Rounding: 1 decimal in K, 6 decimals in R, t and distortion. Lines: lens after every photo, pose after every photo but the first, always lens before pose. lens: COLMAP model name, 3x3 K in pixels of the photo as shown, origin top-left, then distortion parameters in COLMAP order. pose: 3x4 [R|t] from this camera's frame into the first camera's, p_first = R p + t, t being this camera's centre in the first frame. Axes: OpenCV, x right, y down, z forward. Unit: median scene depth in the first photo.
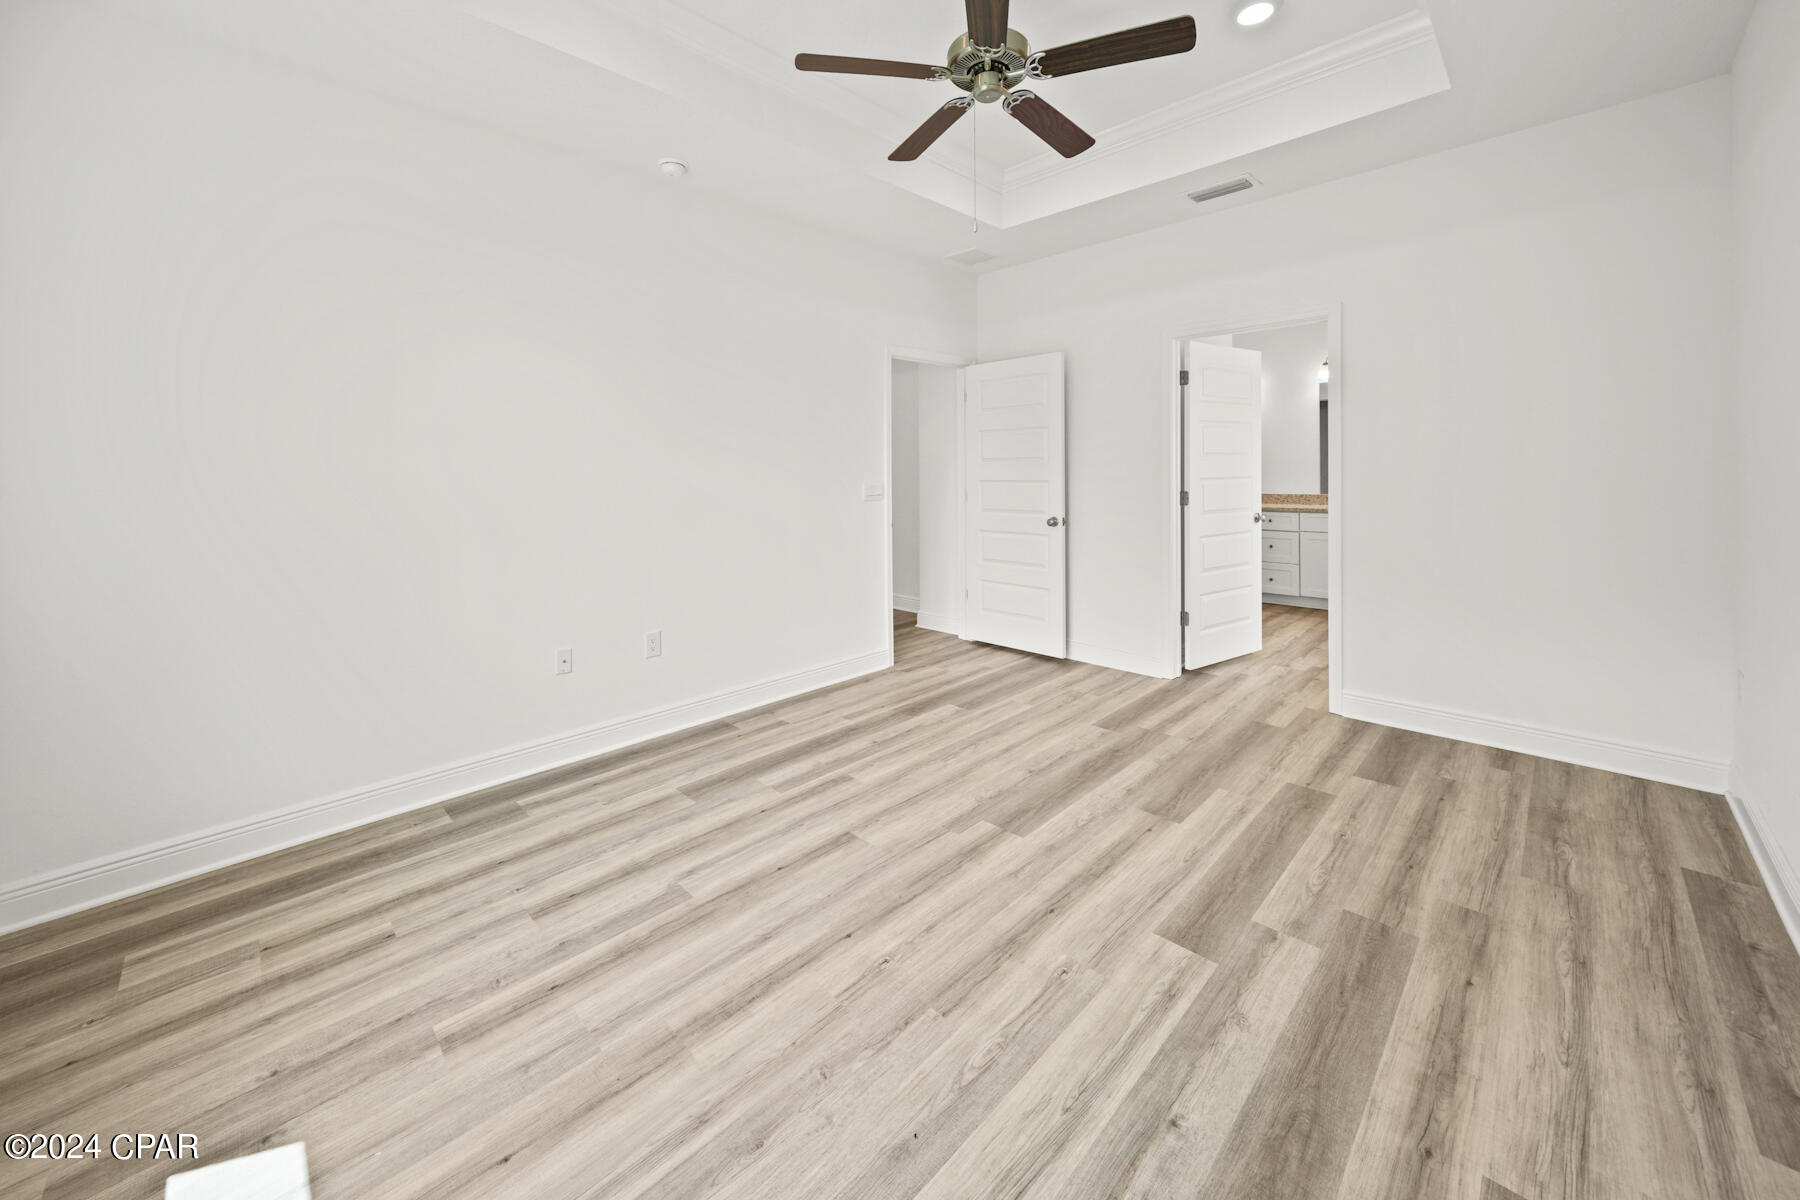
lens RADIAL K [[668.9, 0, 898.8], [0, 668.9, 600.9], [0, 0, 1]] dist [-0.000985, -0.000132]
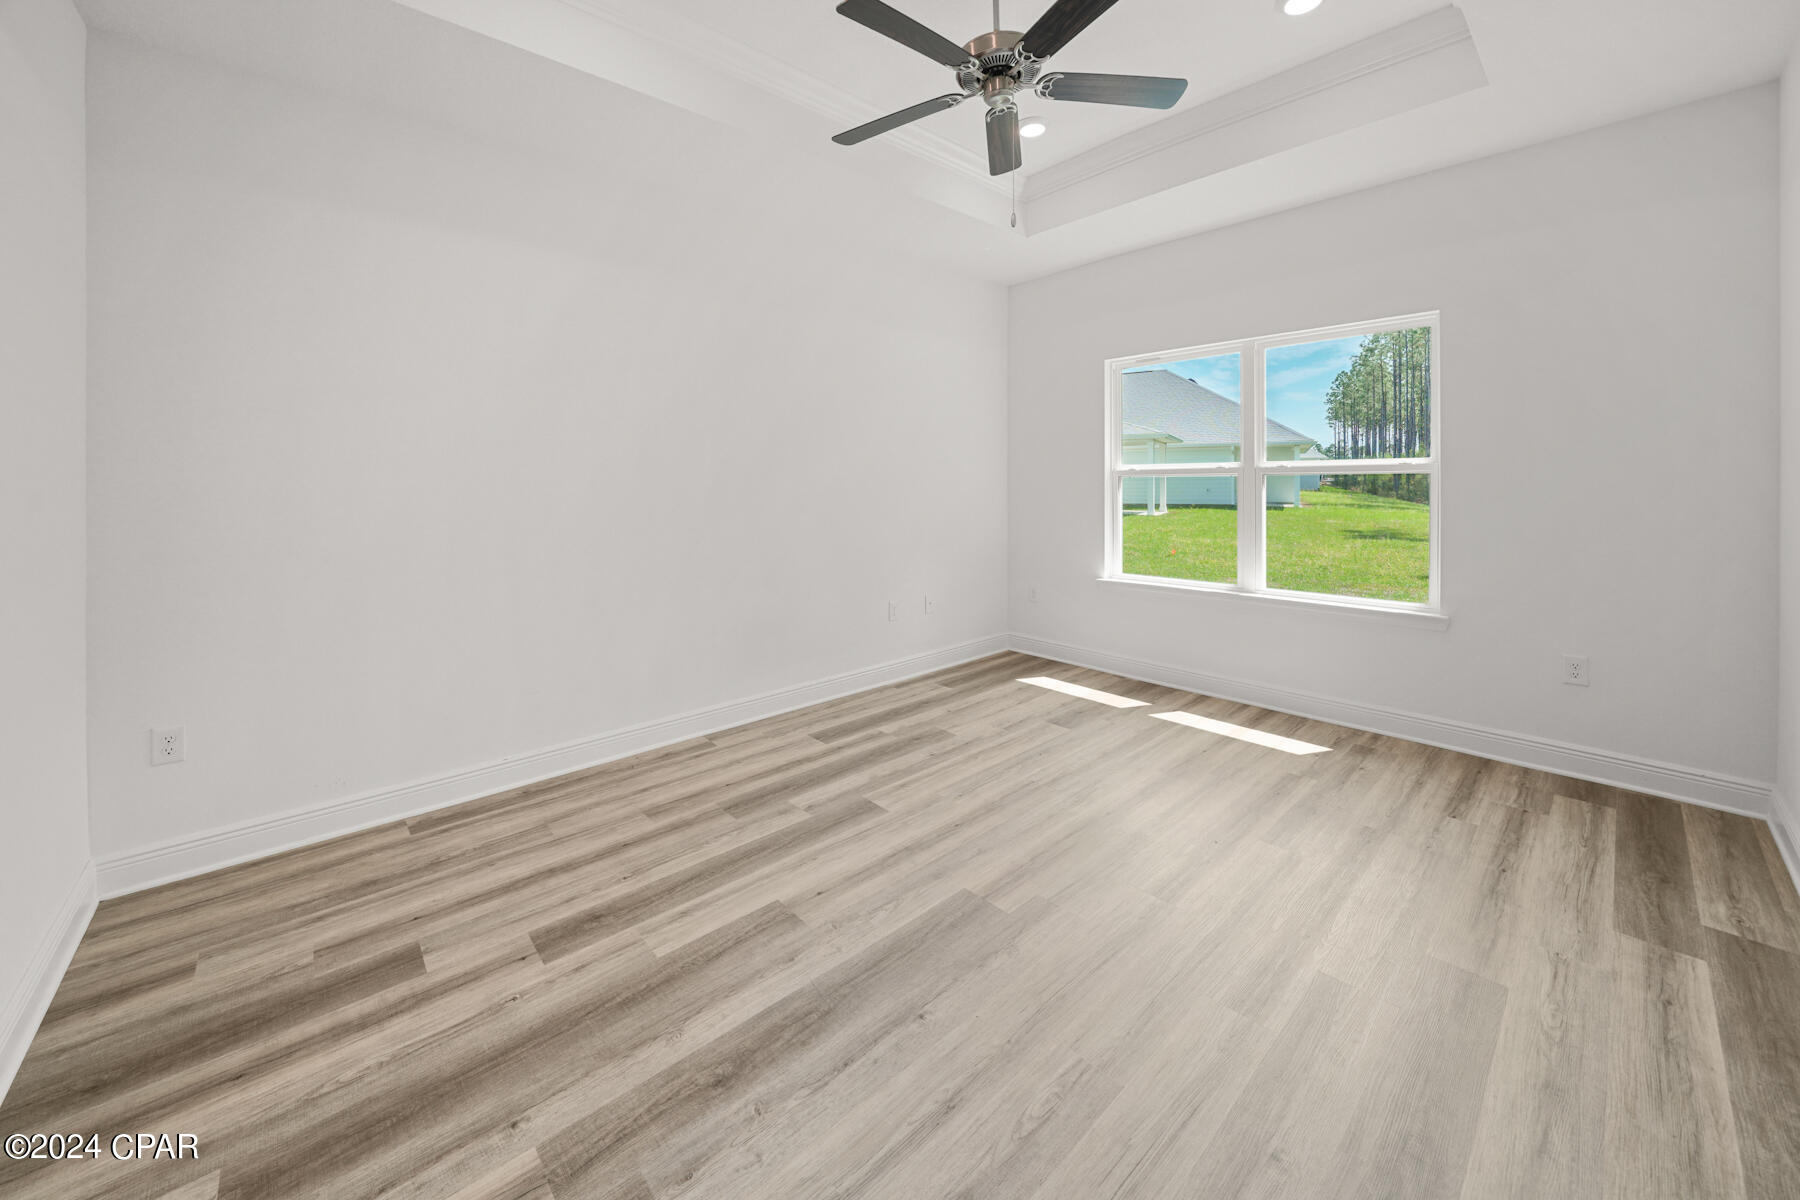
lens RADIAL K [[668.9, 0, 900.2], [0, 668.9, 599.4], [0, 0, 1]] dist [-0.000985, -0.000132]
pose [[-0.998618, 0.013214, 0.050874, 0.239011], [0.030491, 0.934021, 0.355915, -0.364918], [-0.042814, 0.356975, -0.933132, 1.846765]]
